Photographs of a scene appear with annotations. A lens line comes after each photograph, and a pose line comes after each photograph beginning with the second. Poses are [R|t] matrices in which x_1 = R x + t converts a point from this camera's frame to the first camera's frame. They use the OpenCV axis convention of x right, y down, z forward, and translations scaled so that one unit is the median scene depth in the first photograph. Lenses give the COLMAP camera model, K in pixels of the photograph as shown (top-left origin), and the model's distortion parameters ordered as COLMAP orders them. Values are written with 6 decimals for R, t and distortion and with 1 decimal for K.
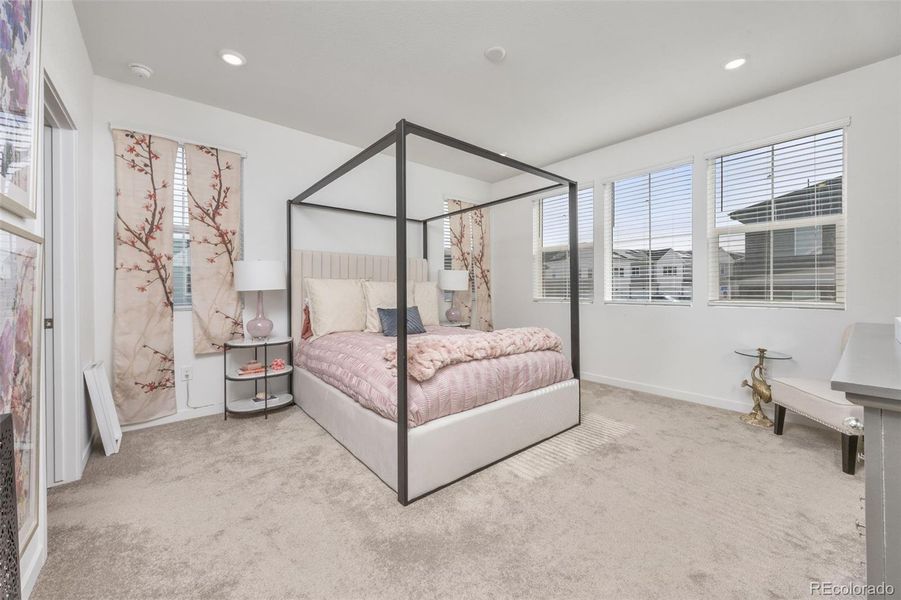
lens RADIAL K [[347.4, 0, 451.7], [0, 347.4, 290.9], [0, 0, 1]] dist [-0.002067, -0.000196]
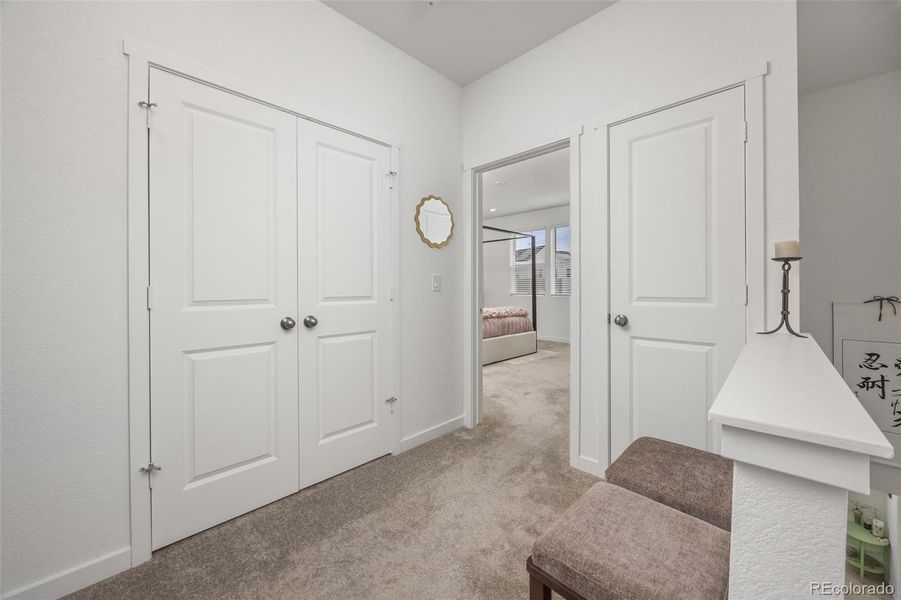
lens RADIAL K [[347.4, 0, 451.7], [0, 347.4, 290.9], [0, 0, 1]] dist [-0.002067, -0.000196]
pose [[0.995504, -0.005836, 0.094540, -0.362912], [0.004922, 0.999939, 0.009899, -0.008625], [-0.094592, -0.009389, 0.995472, -1.114344]]
